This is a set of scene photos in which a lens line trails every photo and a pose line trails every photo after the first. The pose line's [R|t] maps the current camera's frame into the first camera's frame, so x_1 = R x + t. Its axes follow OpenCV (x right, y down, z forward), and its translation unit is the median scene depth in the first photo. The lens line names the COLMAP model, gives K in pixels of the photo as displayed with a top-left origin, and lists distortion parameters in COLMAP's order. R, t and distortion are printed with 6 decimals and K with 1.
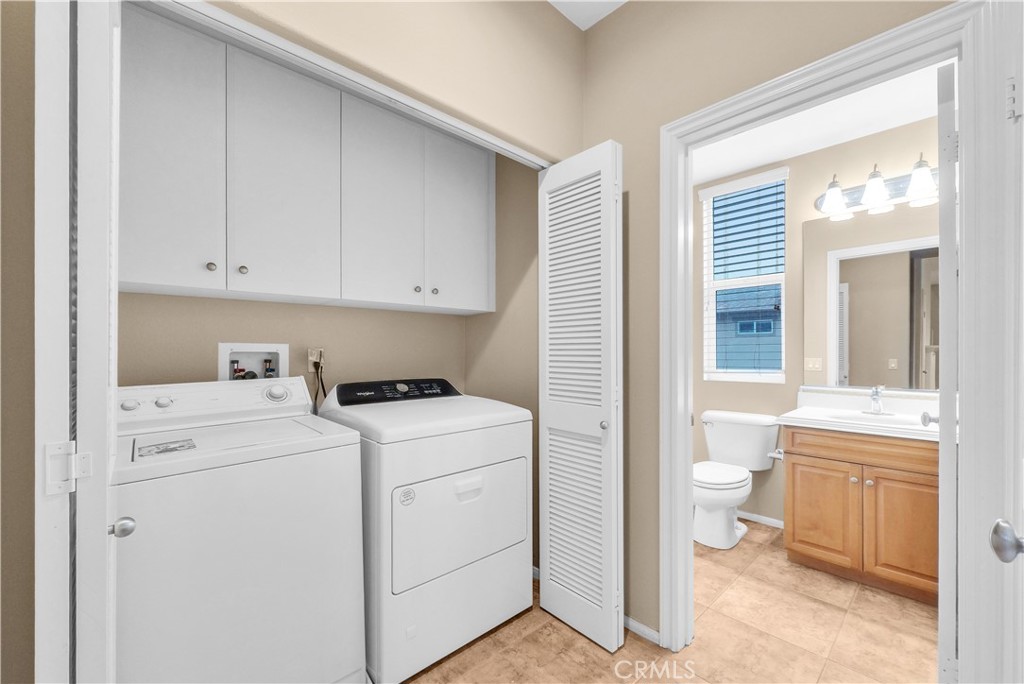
lens RADIAL K [[422.1, 0, 507.9], [0, 422.1, 344.6], [0, 0, 1]] dist [0.003643, 0.000223]
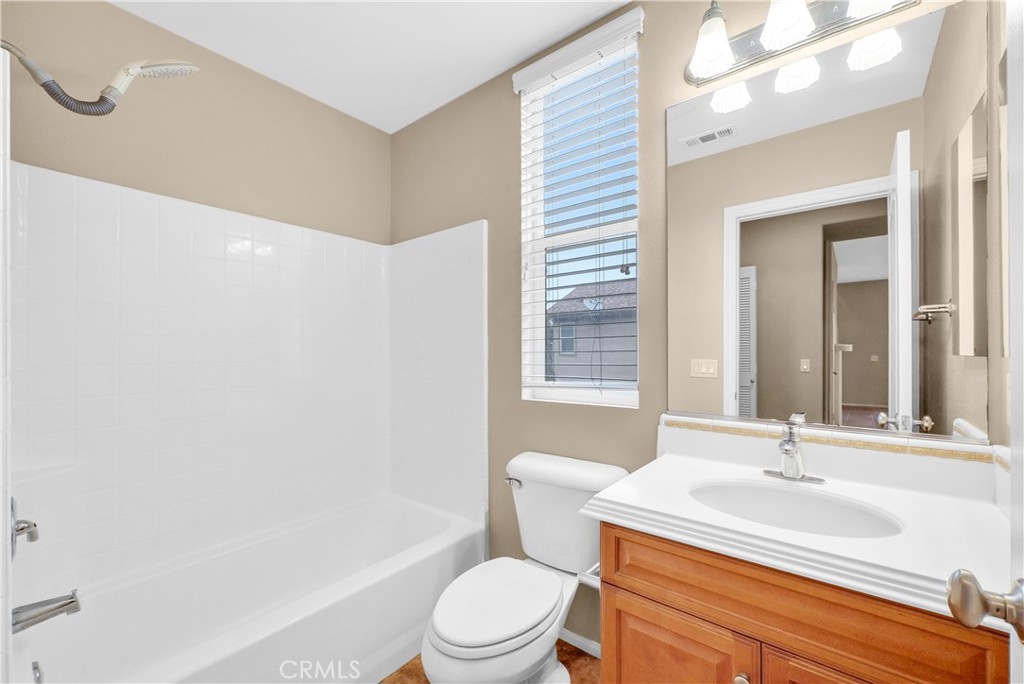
lens RADIAL K [[422.1, 0, 515.8], [0, 422.1, 345.1], [0, 0, 1]] dist [0.003643, 0.000223]
pose [[0.988884, -0.001414, 0.148684, 0.419286], [0.001310, 0.999999, 0.000799, 0.009363], [-0.148685, -0.000595, 0.988884, 0.488572]]
